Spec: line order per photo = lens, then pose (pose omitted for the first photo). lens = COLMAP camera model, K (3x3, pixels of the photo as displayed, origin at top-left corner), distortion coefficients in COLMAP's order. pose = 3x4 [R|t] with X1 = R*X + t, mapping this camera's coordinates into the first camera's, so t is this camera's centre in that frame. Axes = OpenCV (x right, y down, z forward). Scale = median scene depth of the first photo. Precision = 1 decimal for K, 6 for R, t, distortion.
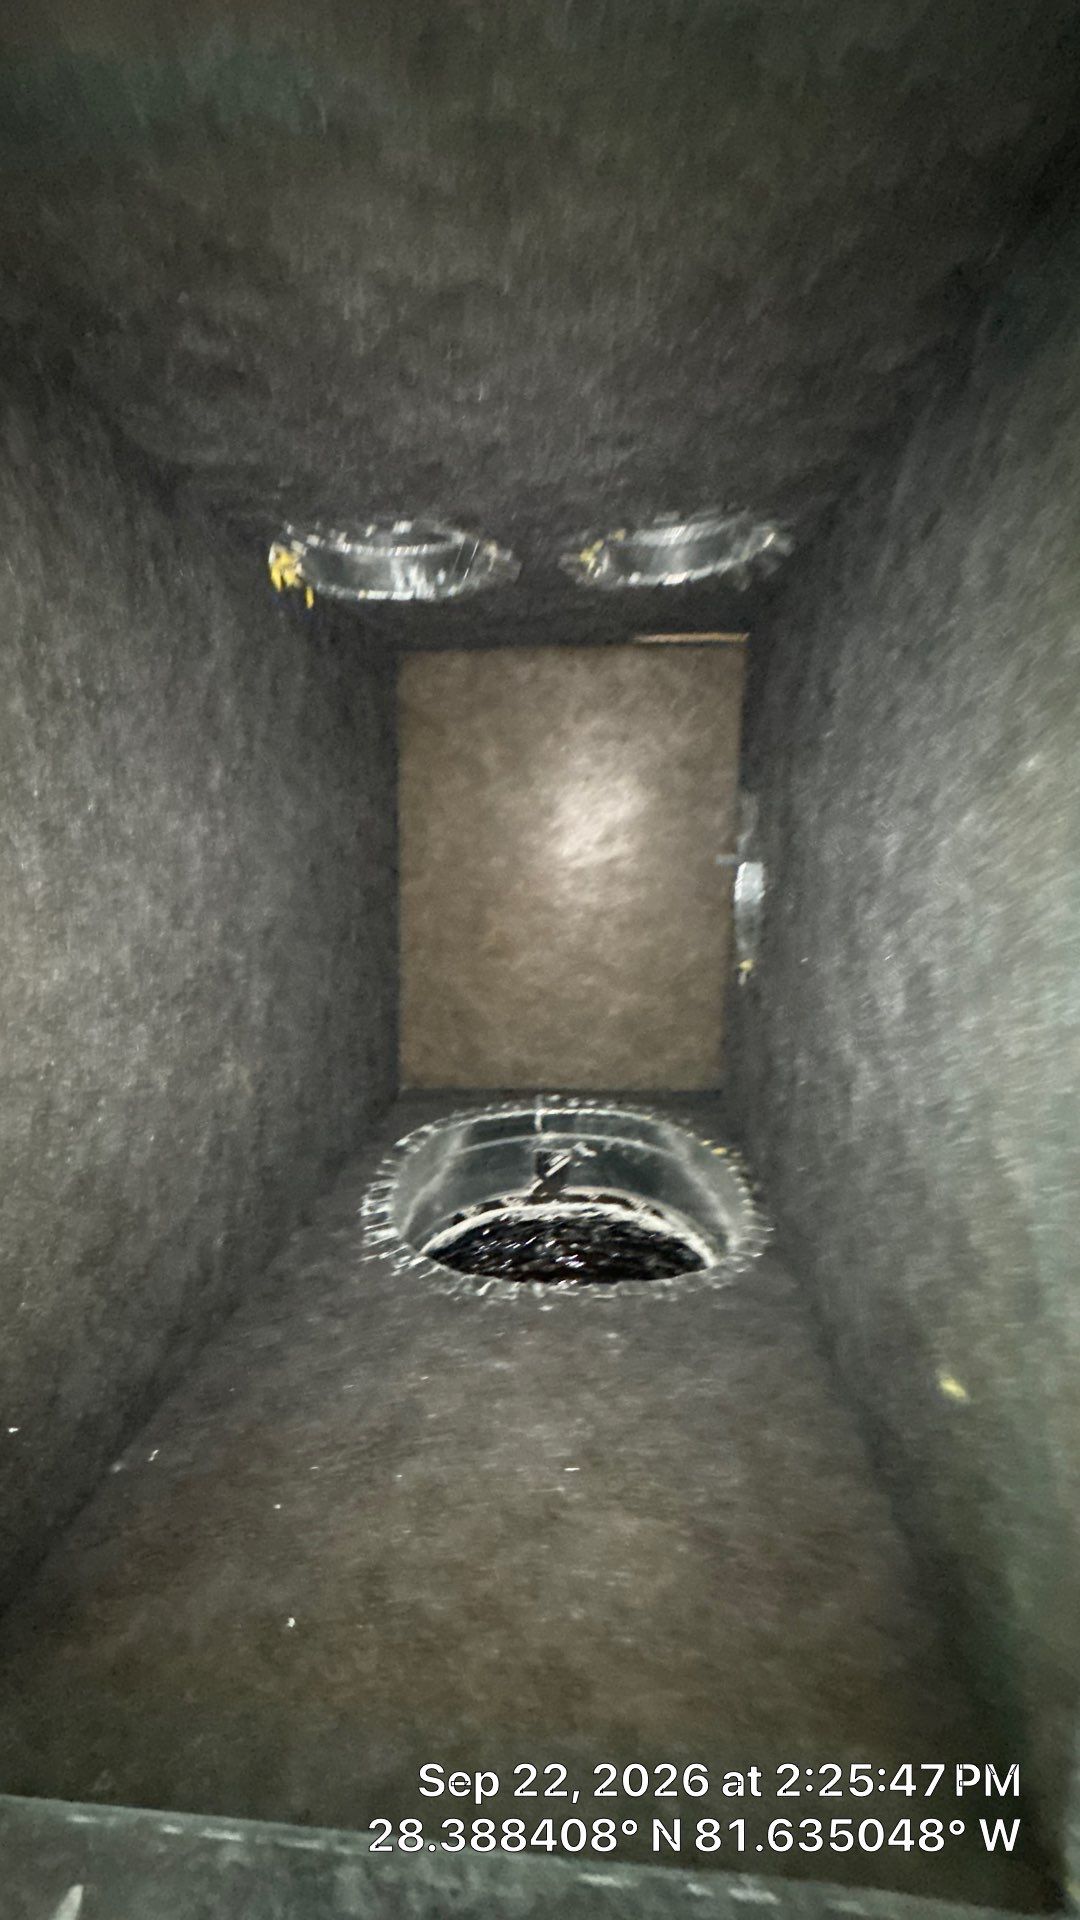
lens RADIAL K [[789.3, 0, 539.3], [0, 789.3, 955.7], [0, 0, 1]] dist [-0.000785, -0.000117]
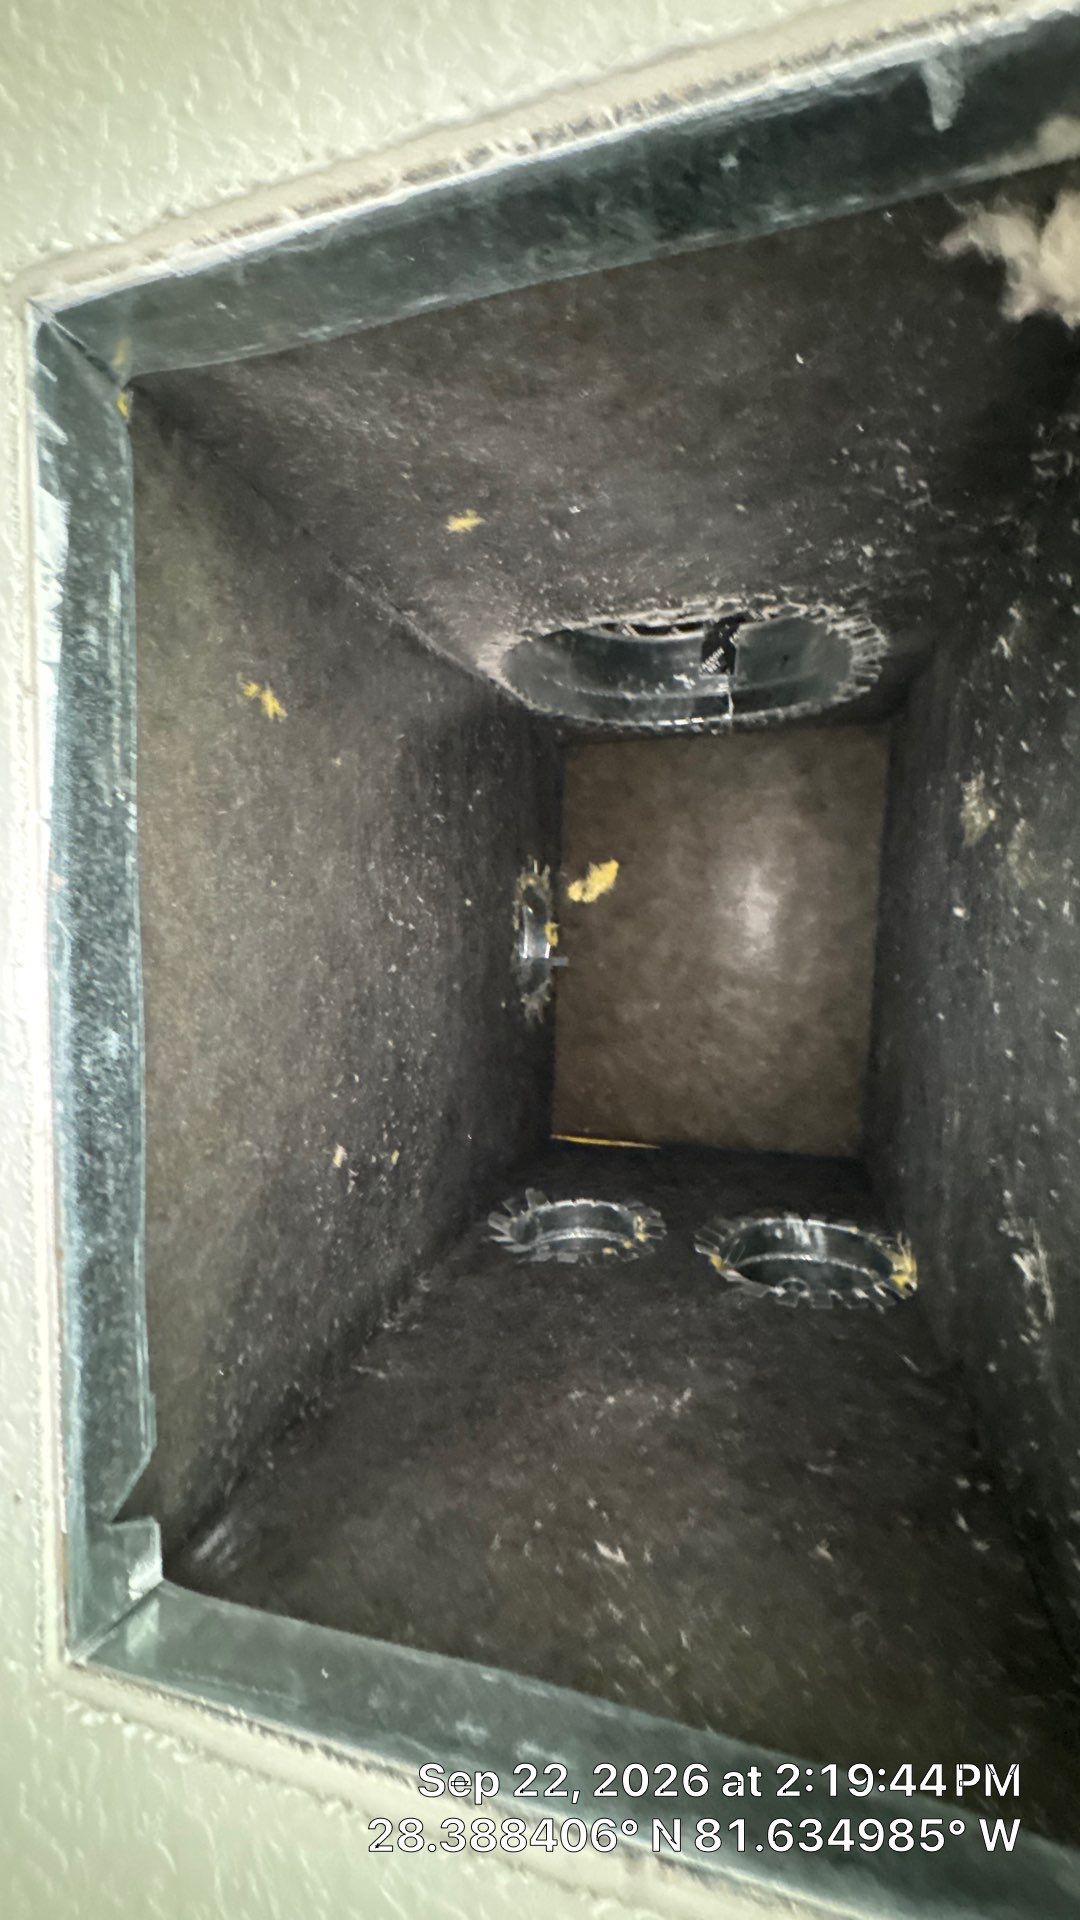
lens RADIAL K [[789.3, 0, 543.2], [0, 789.3, 955.1], [0, 0, 1]] dist [-0.000785, -0.000117]
pose [[-0.936143, -0.034809, 0.349892, -0.150166], [-0.042660, -0.976493, -0.211287, 0.134139], [0.349022, -0.212721, 0.912652, -0.061954]]
